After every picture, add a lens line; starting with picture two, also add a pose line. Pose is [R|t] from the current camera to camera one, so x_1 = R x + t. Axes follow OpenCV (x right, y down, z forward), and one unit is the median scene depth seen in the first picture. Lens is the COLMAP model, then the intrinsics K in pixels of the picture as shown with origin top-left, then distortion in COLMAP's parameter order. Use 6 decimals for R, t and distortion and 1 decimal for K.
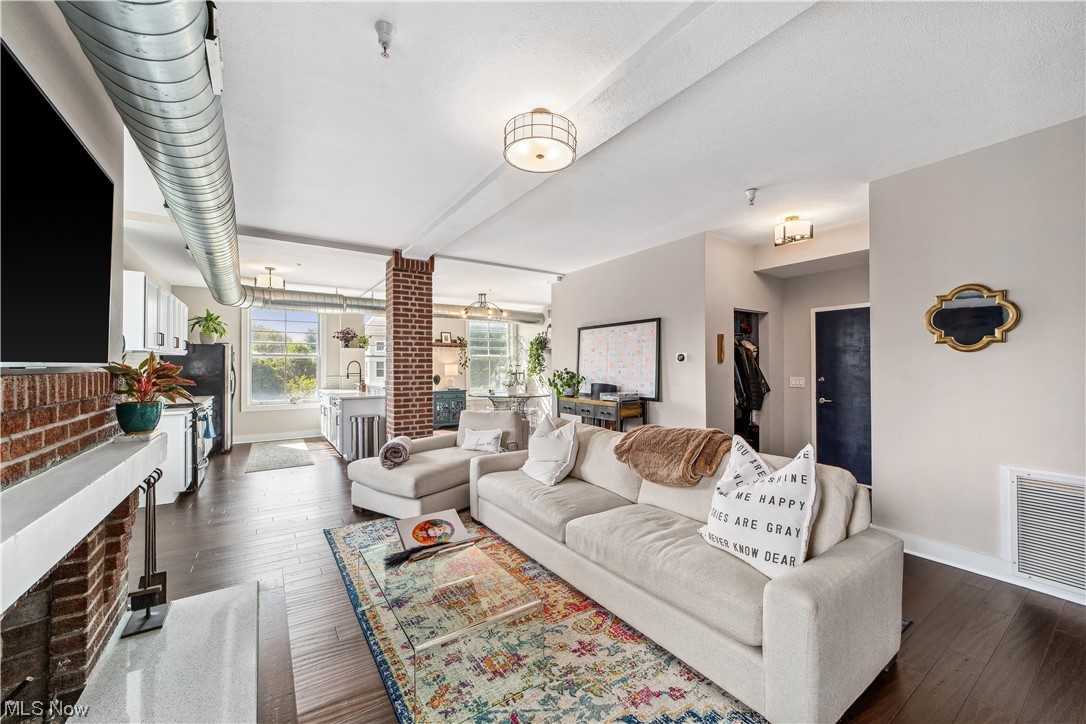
lens RADIAL K [[418.8, 0, 541.5], [0, 418.8, 363.6], [0, 0, 1]] dist [-0.013459, 0.006457]
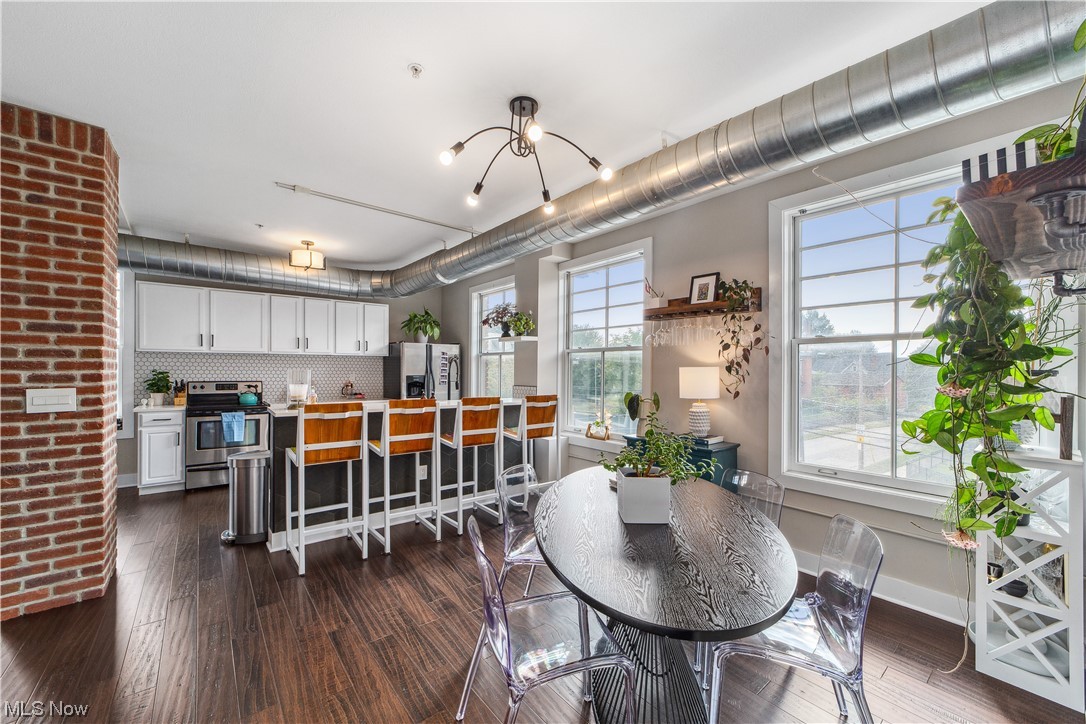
lens RADIAL K [[418.8, 0, 541.5], [0, 418.8, 363.6], [0, 0, 1]] dist [-0.013459, 0.006457]
pose [[0.093442, -0.007999, -0.995593, 0.200515], [-0.002494, 0.999963, -0.008268, 0.006912], [0.995622, 0.003255, 0.093418, 1.523818]]
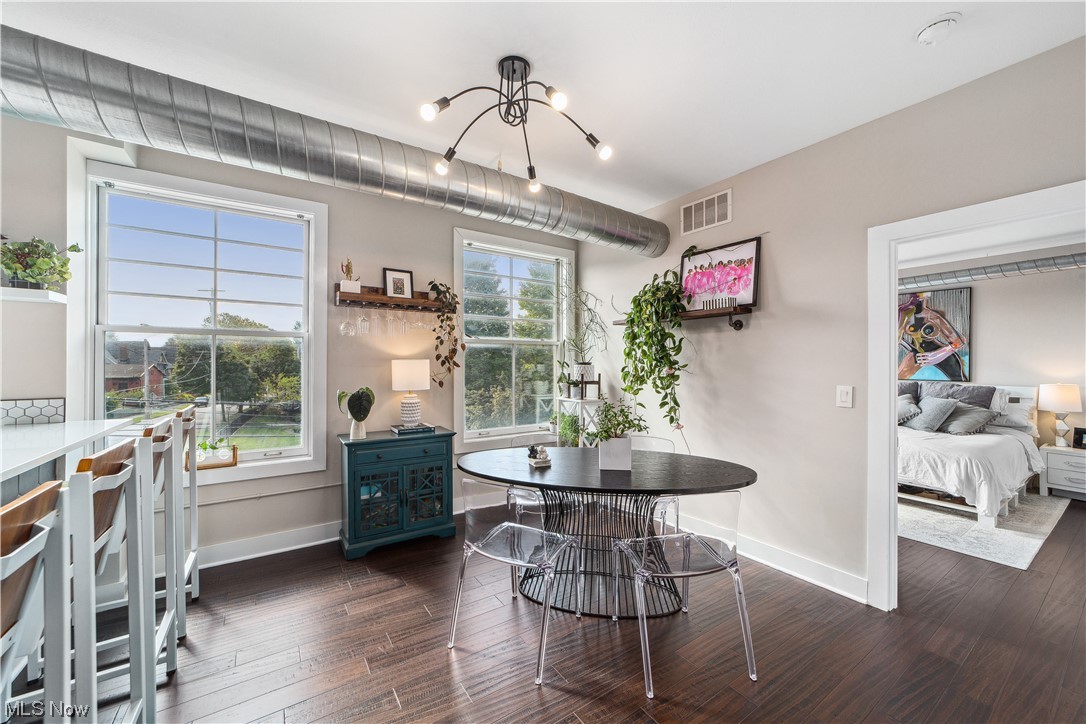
lens RADIAL K [[418.8, 0, 541.5], [0, 418.8, 363.6], [0, 0, 1]] dist [-0.013459, 0.006457]
pose [[0.999966, 0.007818, 0.002793, -0.193769], [-0.007825, 0.999966, 0.002575, 0.007943], [-0.002773, -0.002597, 0.999993, 1.173394]]
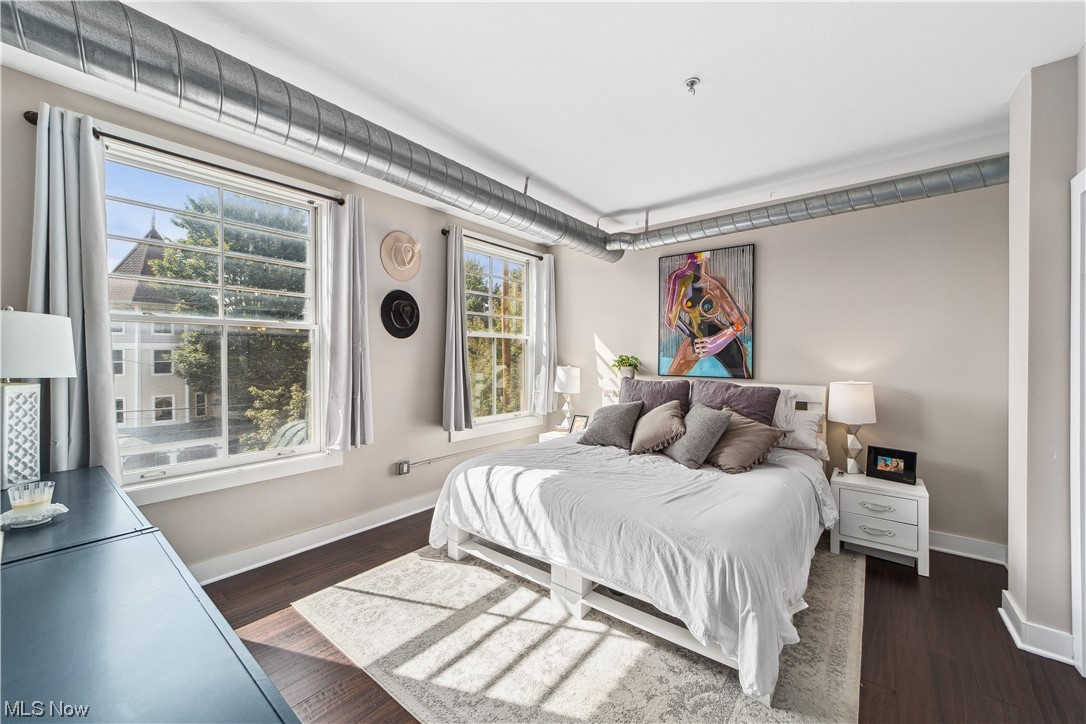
lens RADIAL K [[419.0, 0, 543.0], [0, 419.0, 356.1], [0, 0, 1]] dist [-0.022258, 0.011037]
pose [[0.955264, 0.003114, 0.295737, 0.276402], [-0.004677, 0.999979, 0.004578, 0.006144], [-0.295716, -0.005756, 0.955259, 1.588579]]
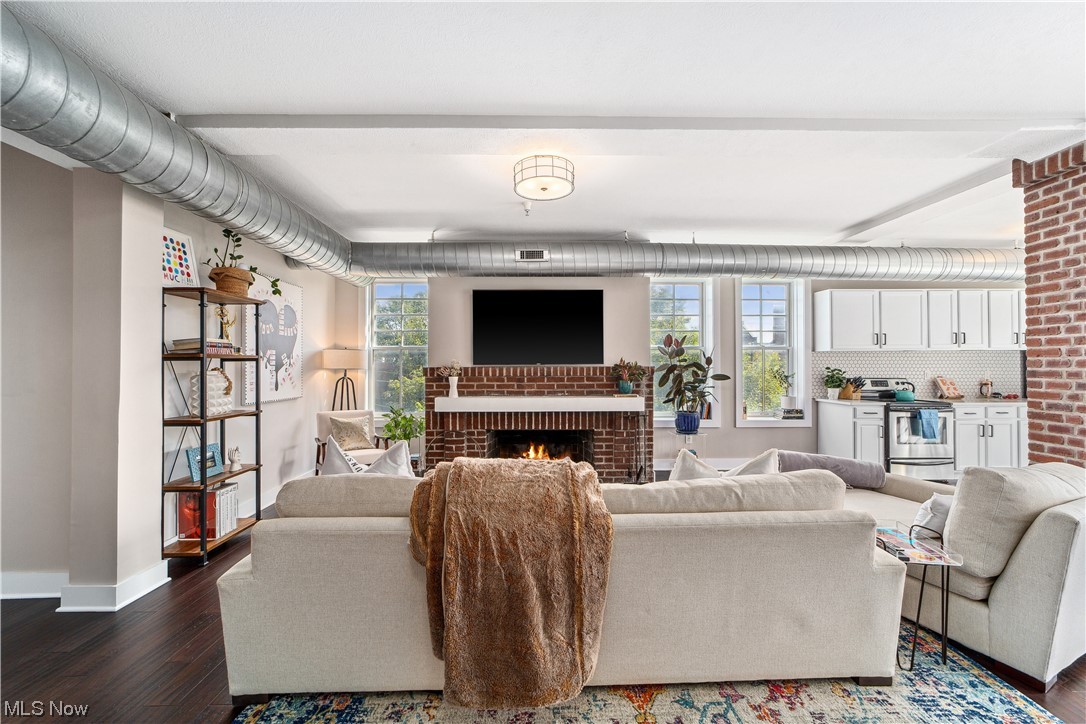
lens RADIAL K [[417.7, 0, 543.2], [0, 417.7, 358.3], [0, 0, 1]] dist [-0.012861, 0.006299]
pose [[-0.542449, -0.008740, -0.840043, 0.450365], [0.007754, 0.999851, -0.015410, 0.003177], [0.840053, -0.014872, -0.542301, 0.733925]]
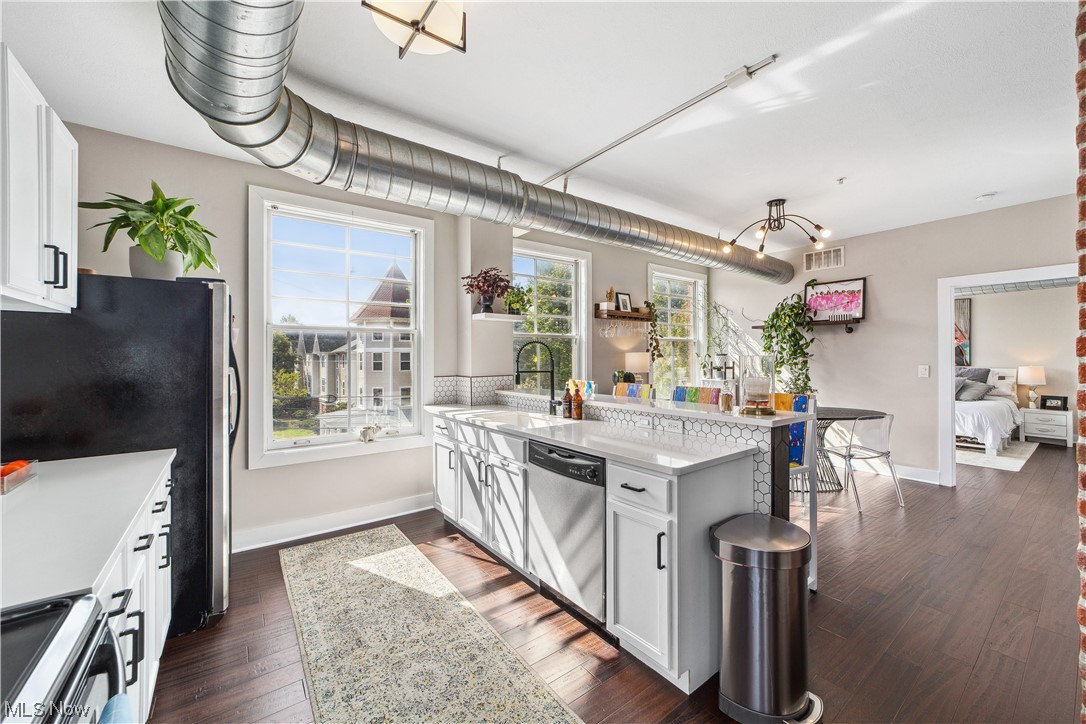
lens RADIAL K [[423.9, 0, 547.2], [0, 423.9, 355.1], [0, 0, 1]] dist [-0.013733, 0.007931]
pose [[0.998385, 0.000553, 0.056807, -0.658969], [-0.000570, 1.000000, 0.000292, 0.010188], [-0.056807, -0.000323, 0.998385, 0.836140]]
